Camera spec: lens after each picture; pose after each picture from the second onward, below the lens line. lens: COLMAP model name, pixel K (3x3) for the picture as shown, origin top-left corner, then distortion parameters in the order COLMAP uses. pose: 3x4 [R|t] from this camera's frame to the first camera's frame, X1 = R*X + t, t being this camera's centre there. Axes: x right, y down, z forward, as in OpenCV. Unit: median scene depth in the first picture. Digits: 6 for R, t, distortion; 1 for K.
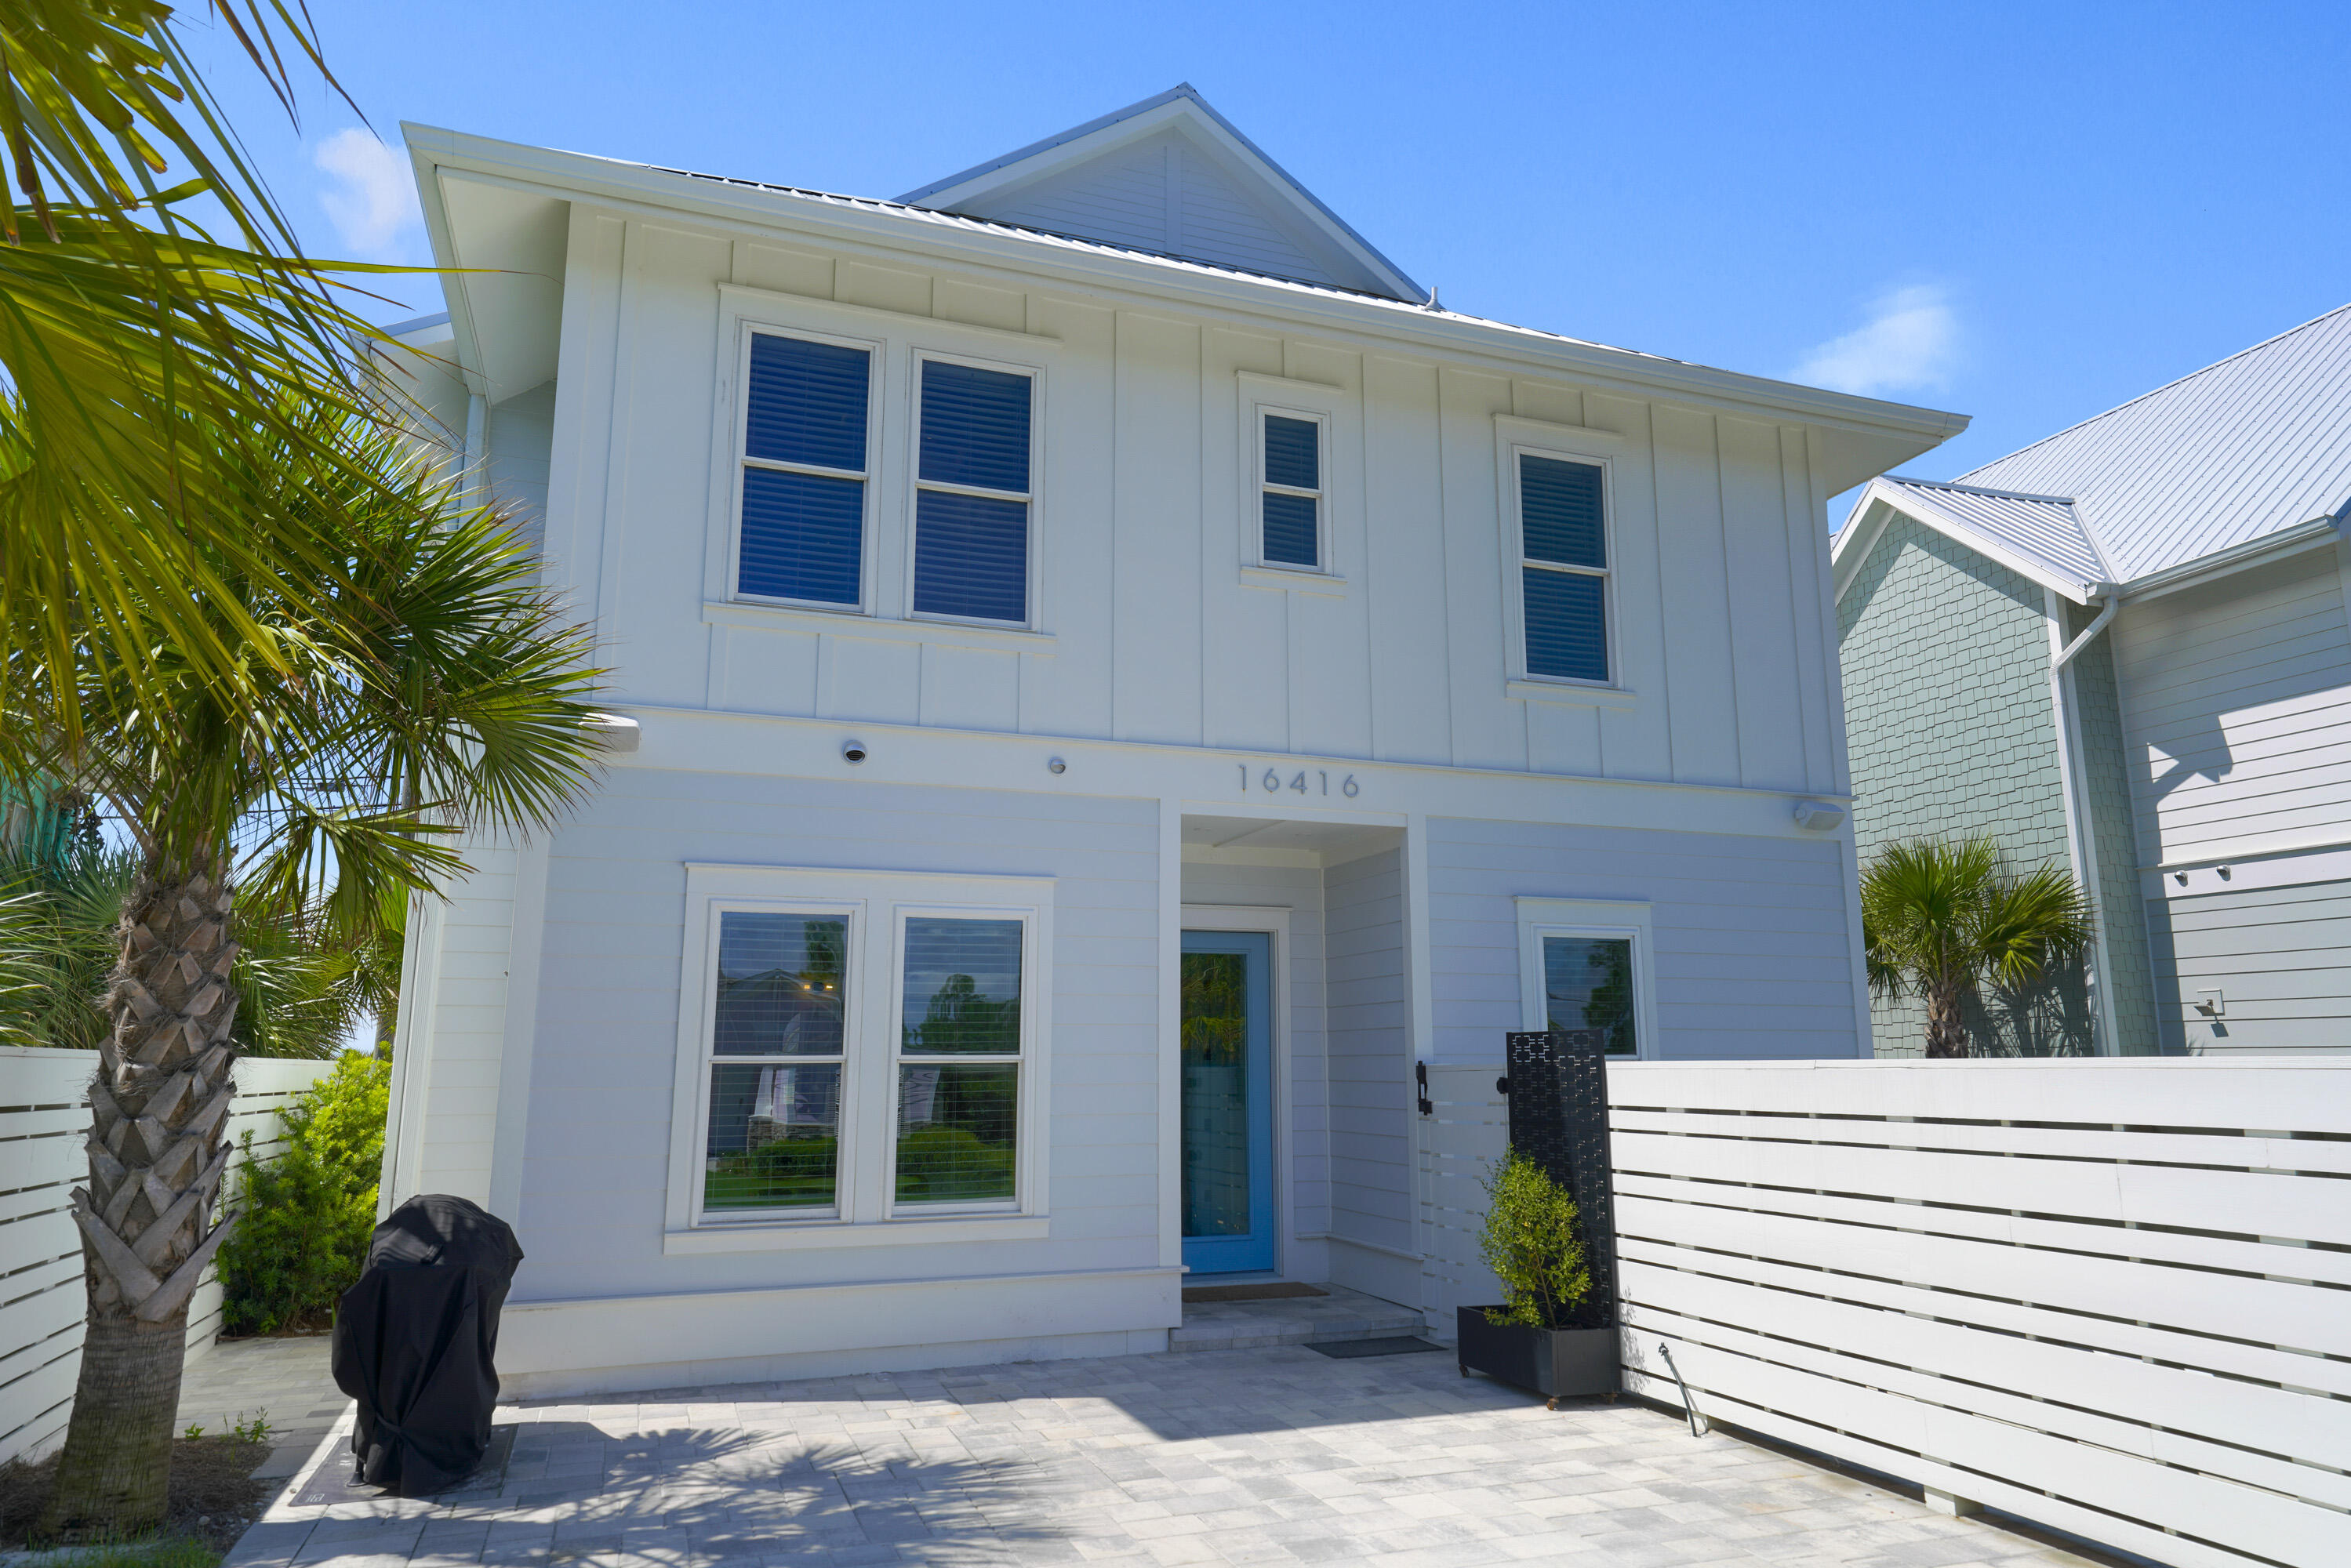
lens RADIAL K [[1525.5, 0, 1193.1], [0, 1525.5, 779.5], [0, 0, 1]] dist [0.023825, 0.000772]
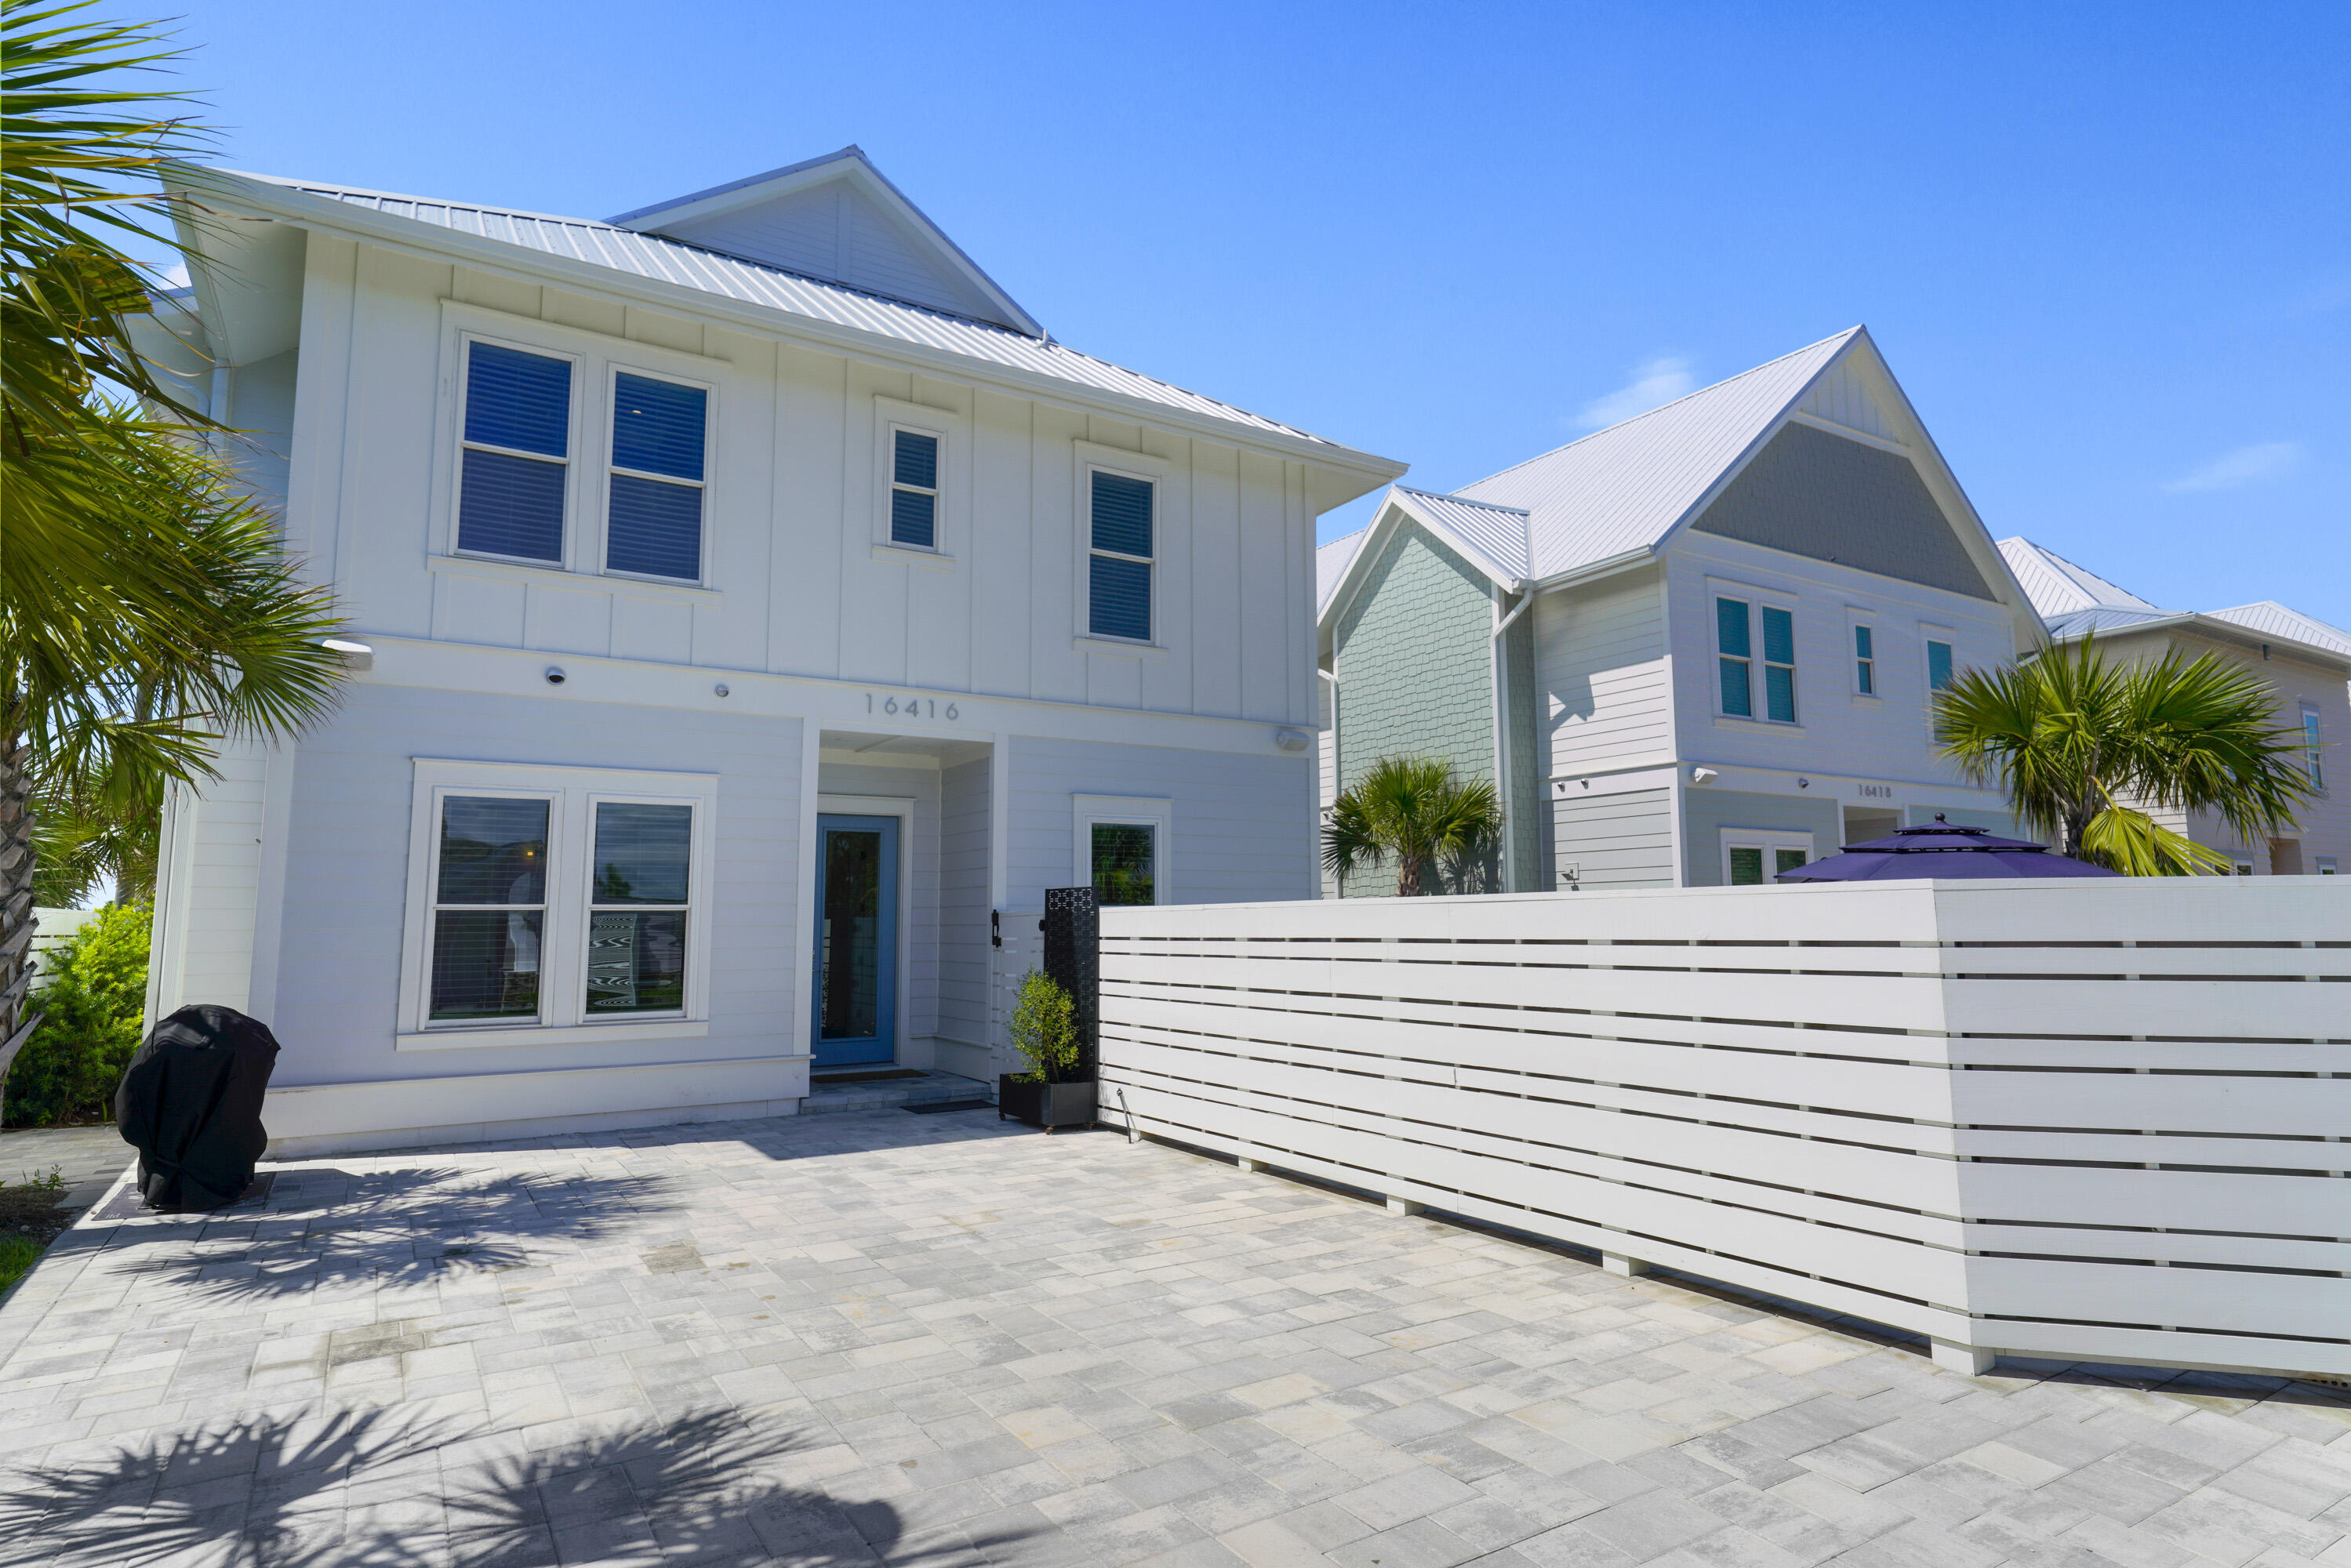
lens RADIAL K [[1301.3, 0, 1199.9], [0, 1301.3, 776.7], [0, 0, 1]] dist [0.012042, 0.000479]
pose [[0.977515, 0.021411, 0.209775, 0.080792], [-0.036499, 0.996996, 0.068317, -0.026821], [-0.207682, -0.074437, 0.975360, -0.202836]]
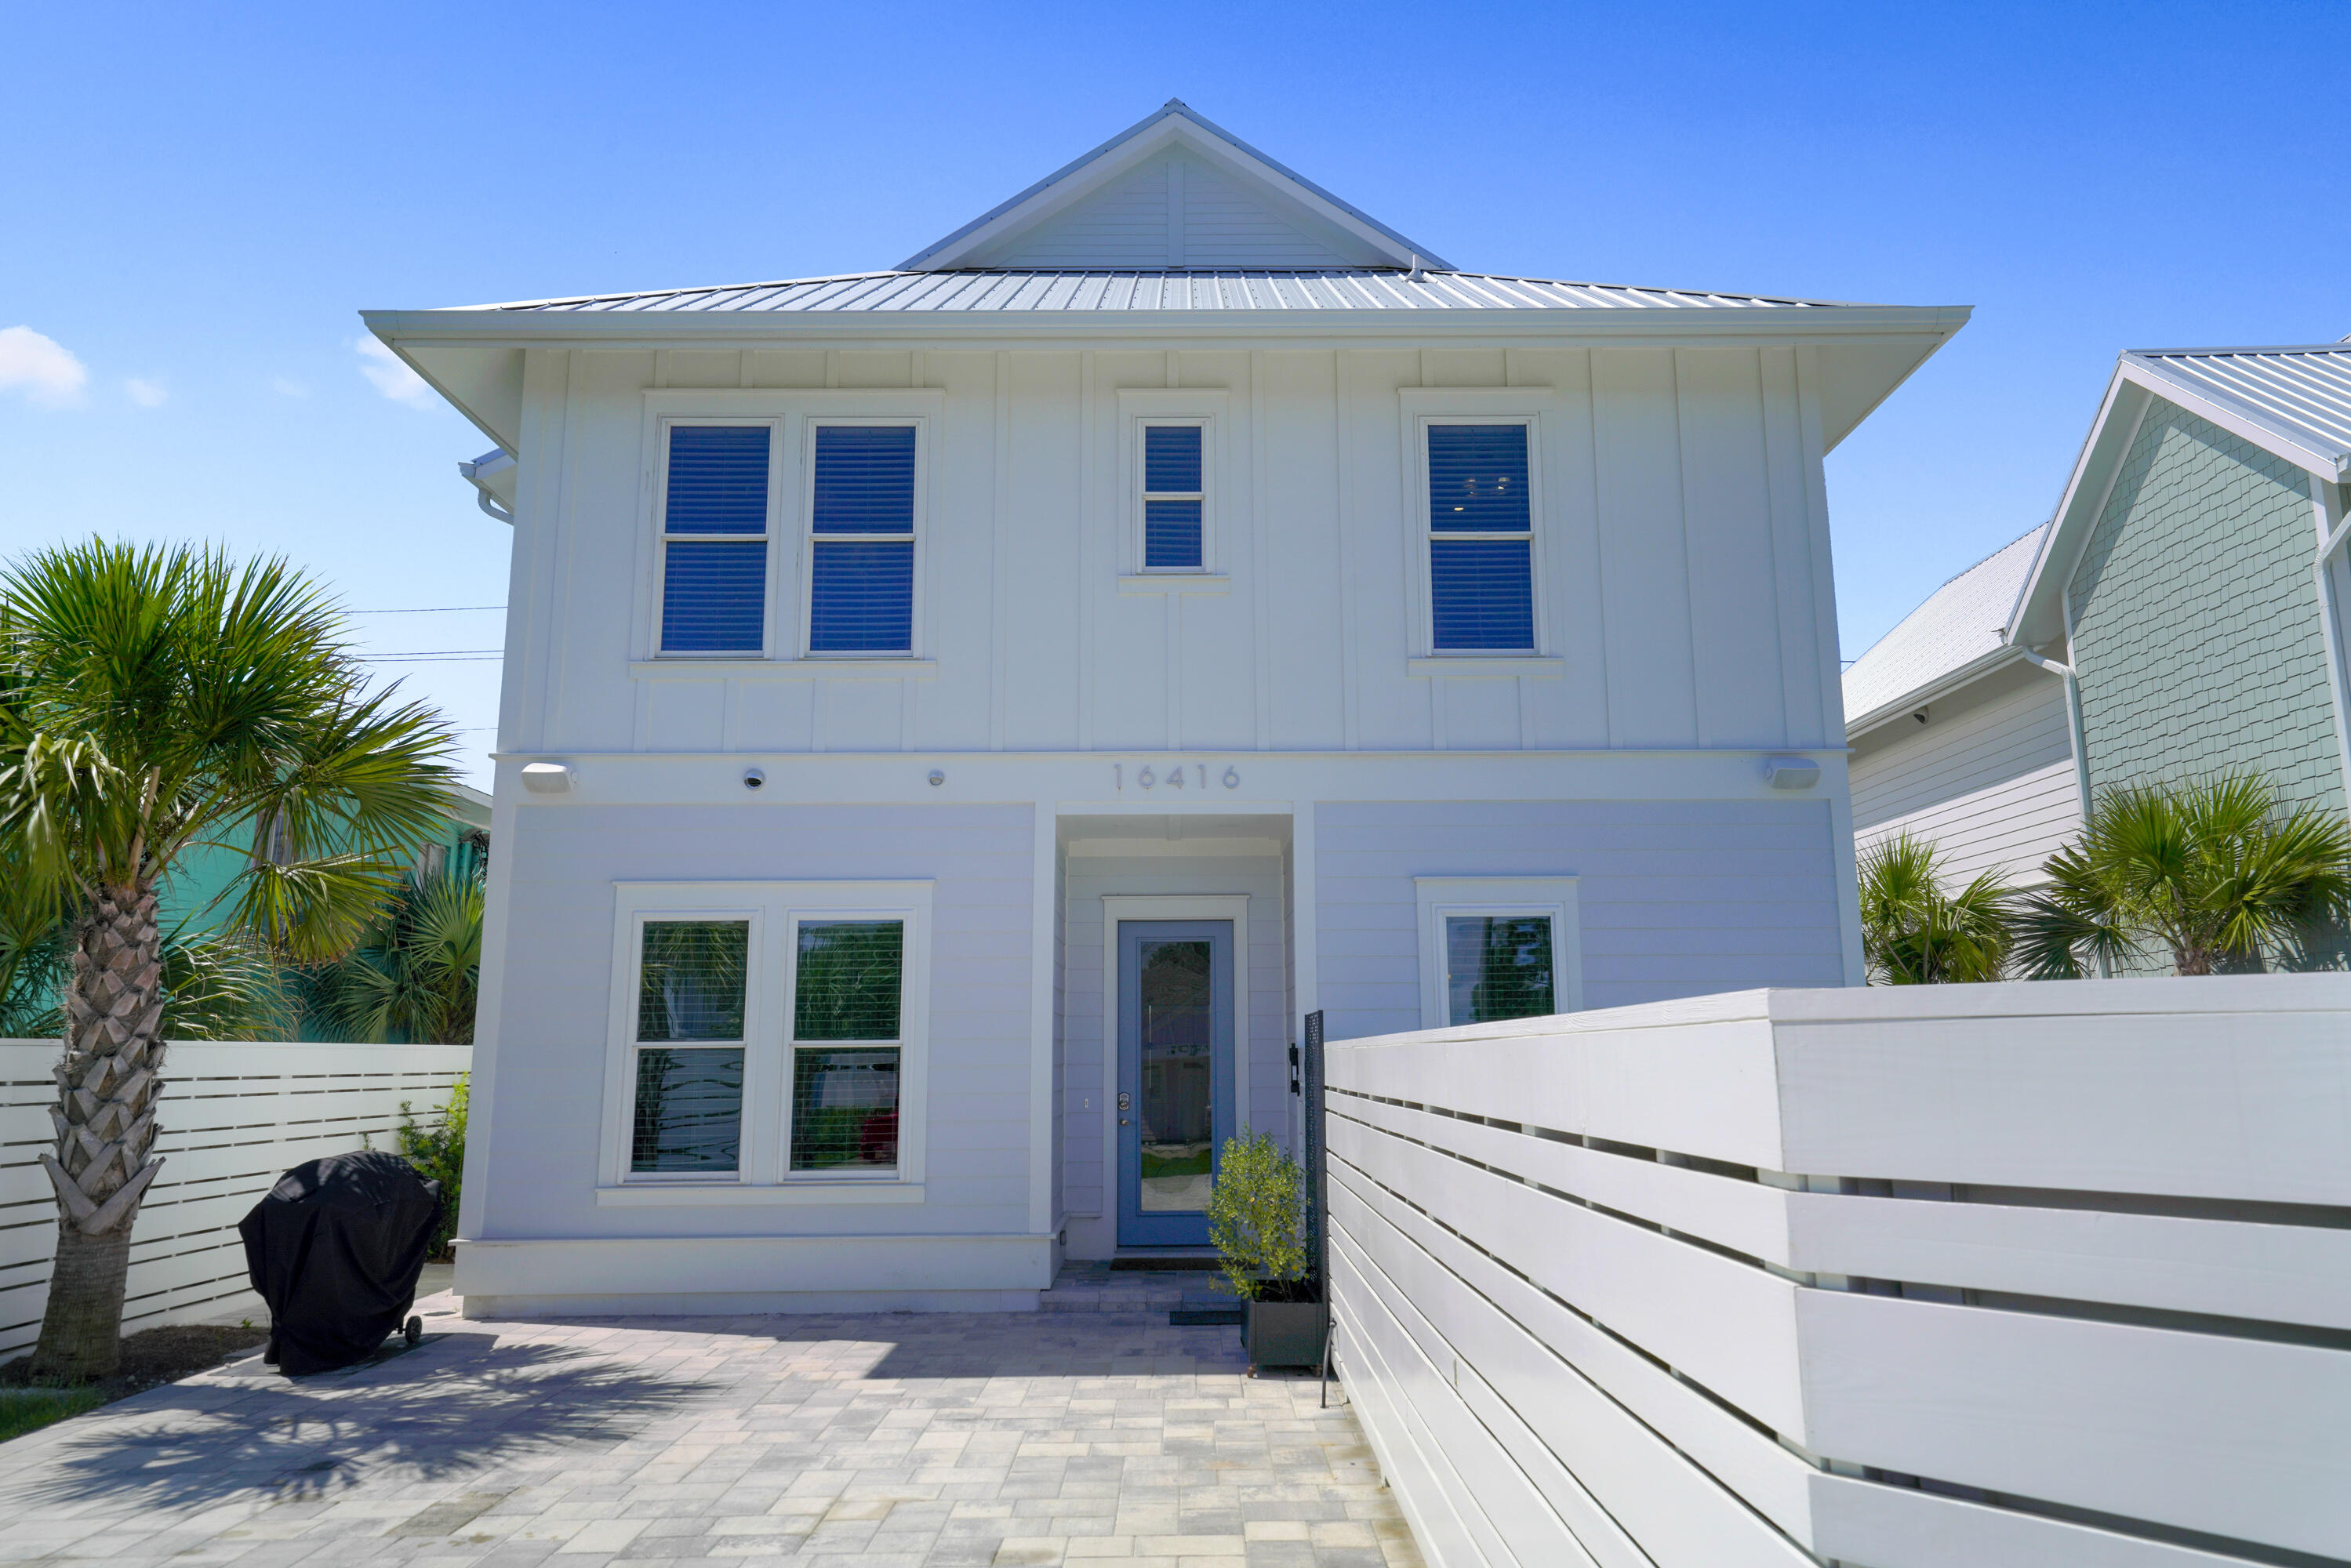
lens RADIAL K [[1557.7, 0, 1180.0], [0, 1557.7, 779.2], [0, 0, 1]] dist [0.025422, 0.000855]
pose [[0.938379, -0.062561, -0.339897, 0.452402], [0.066847, 0.997763, 0.000903, 0.002398], [0.339080, -0.023569, 0.940462, -0.000579]]
